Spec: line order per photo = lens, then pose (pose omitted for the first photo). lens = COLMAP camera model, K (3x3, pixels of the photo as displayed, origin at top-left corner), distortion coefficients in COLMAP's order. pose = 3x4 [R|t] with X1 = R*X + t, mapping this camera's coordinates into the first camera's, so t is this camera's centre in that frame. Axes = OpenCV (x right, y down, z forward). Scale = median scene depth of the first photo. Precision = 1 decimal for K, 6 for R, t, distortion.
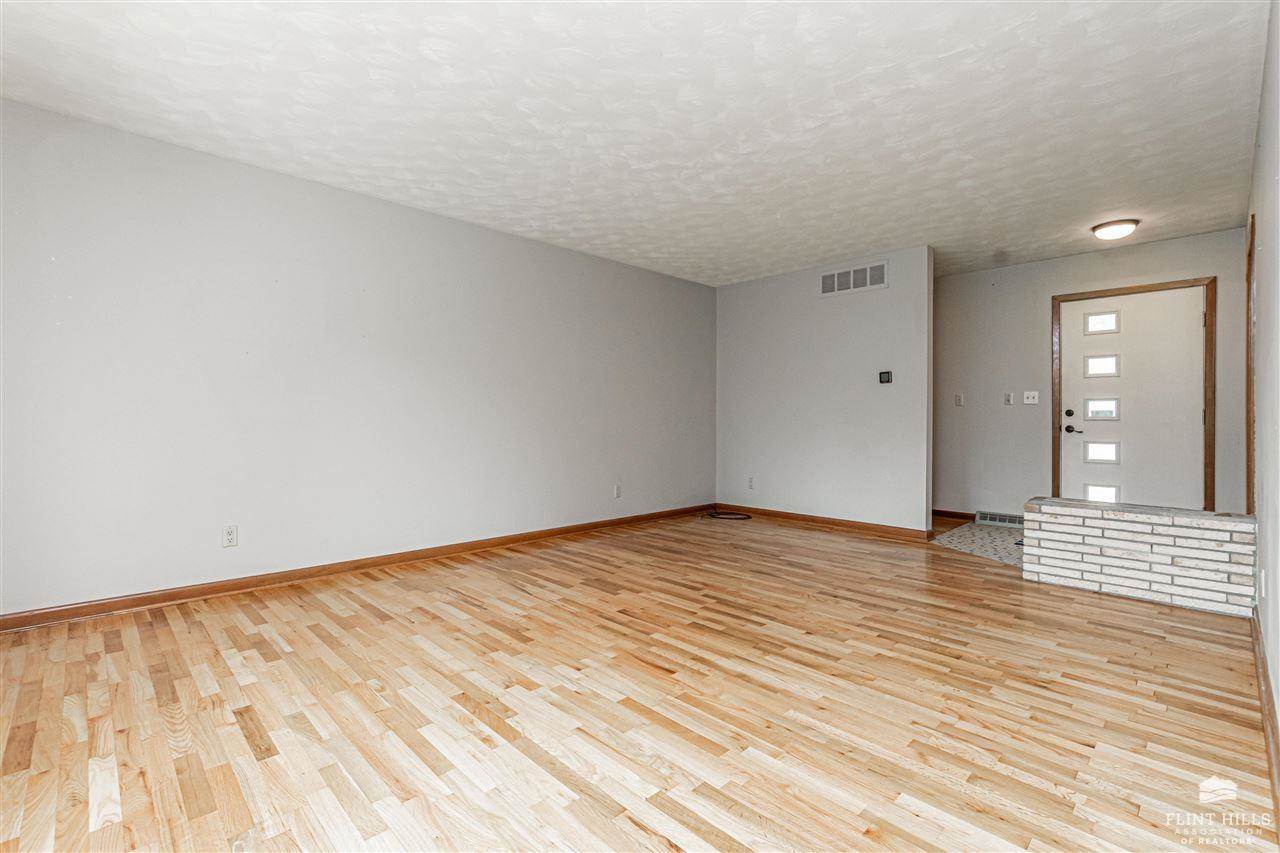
lens RADIAL K [[568.1, 0, 637.3], [0, 568.1, 424.0], [0, 0, 1]] dist [-0.001565, 0.001497]
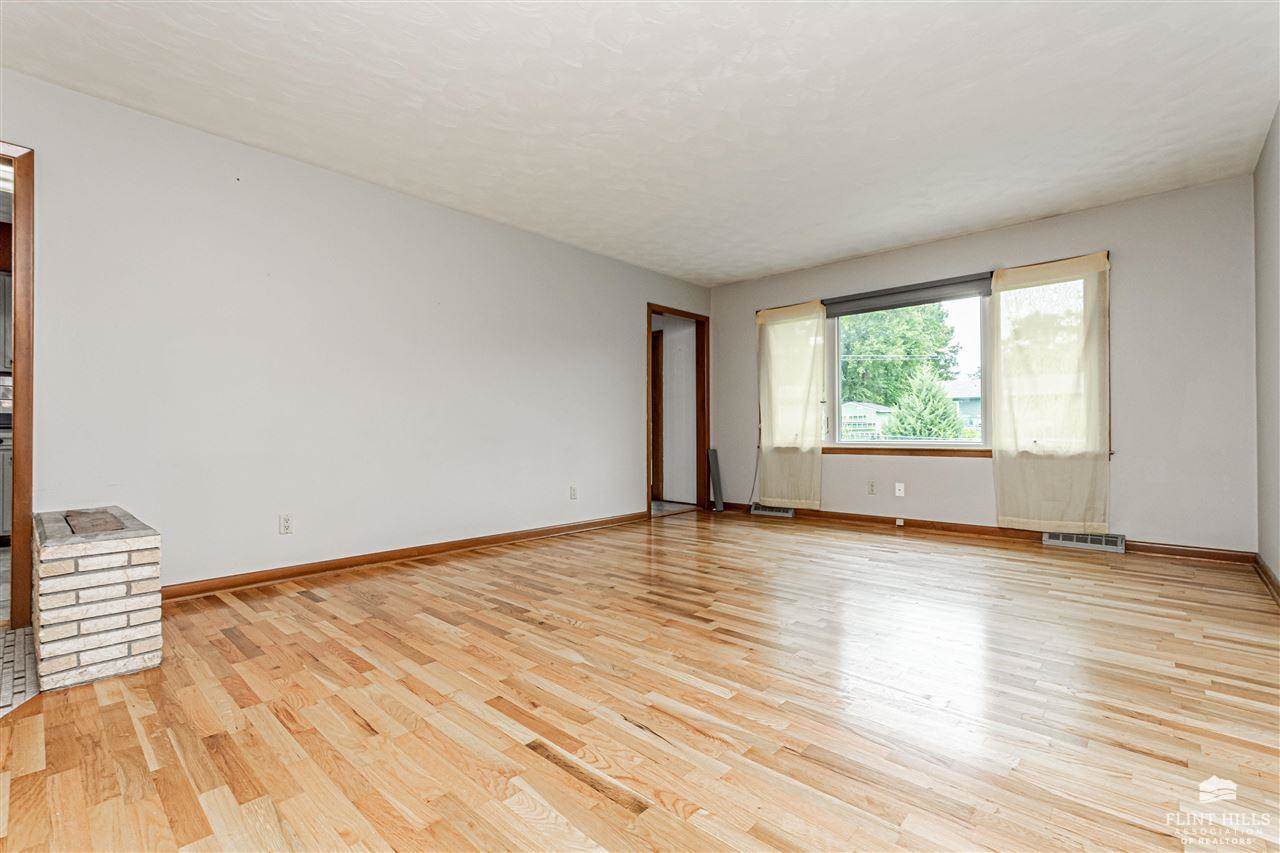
lens RADIAL K [[568.1, 0, 636.4], [0, 568.1, 429.1], [0, 0, 1]] dist [-0.001565, 0.001497]
pose [[-0.998191, -0.008181, -0.059570, 0.280398], [-0.007900, 0.999957, -0.004951, 0.045325], [0.059608, -0.004471, -0.998212, 1.861221]]
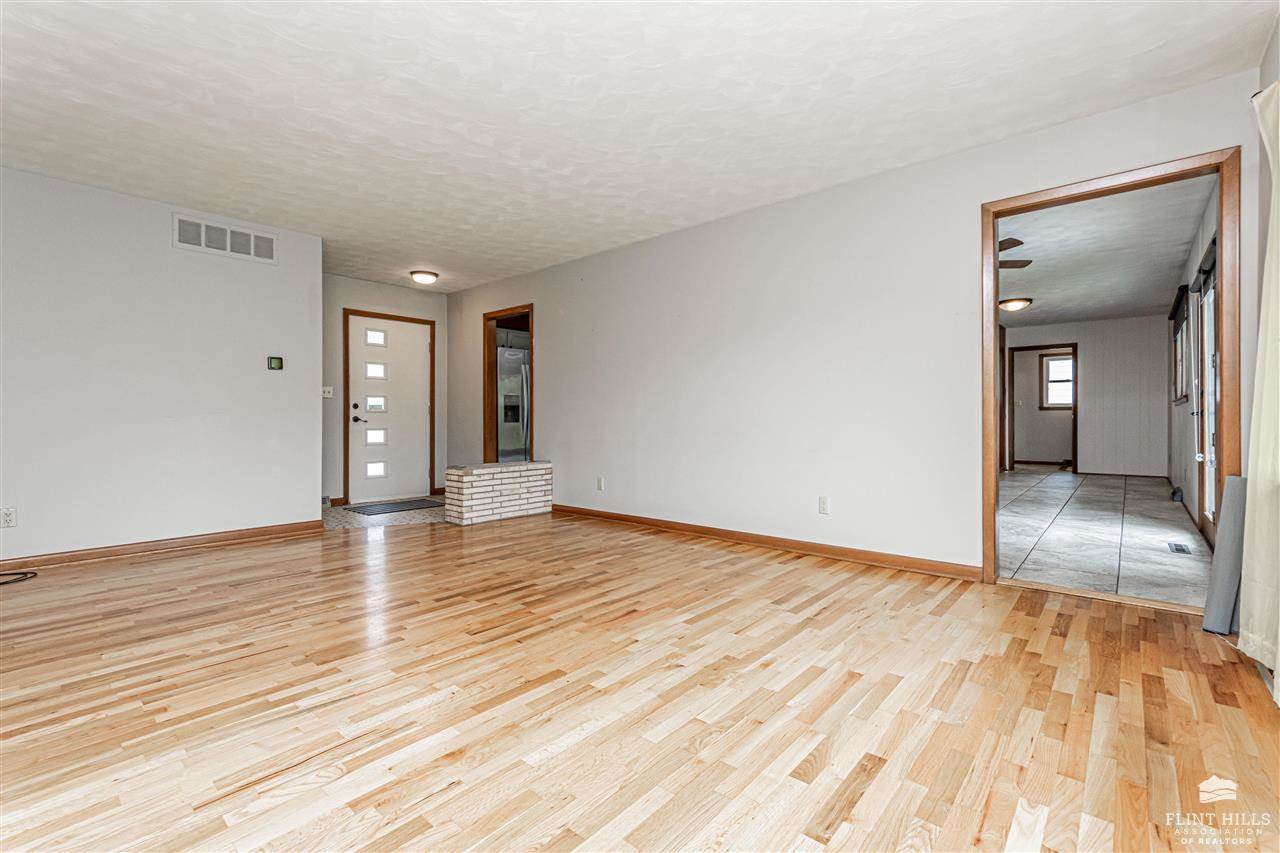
lens RADIAL K [[568.1, 0, 635.6], [0, 568.1, 429.3], [0, 0, 1]] dist [-0.001565, 0.001497]
pose [[-0.079102, -0.021317, 0.996639, -0.833646], [0.010971, 0.999692, 0.022253, 0.015752], [-0.996806, 0.012695, -0.078843, 0.794205]]
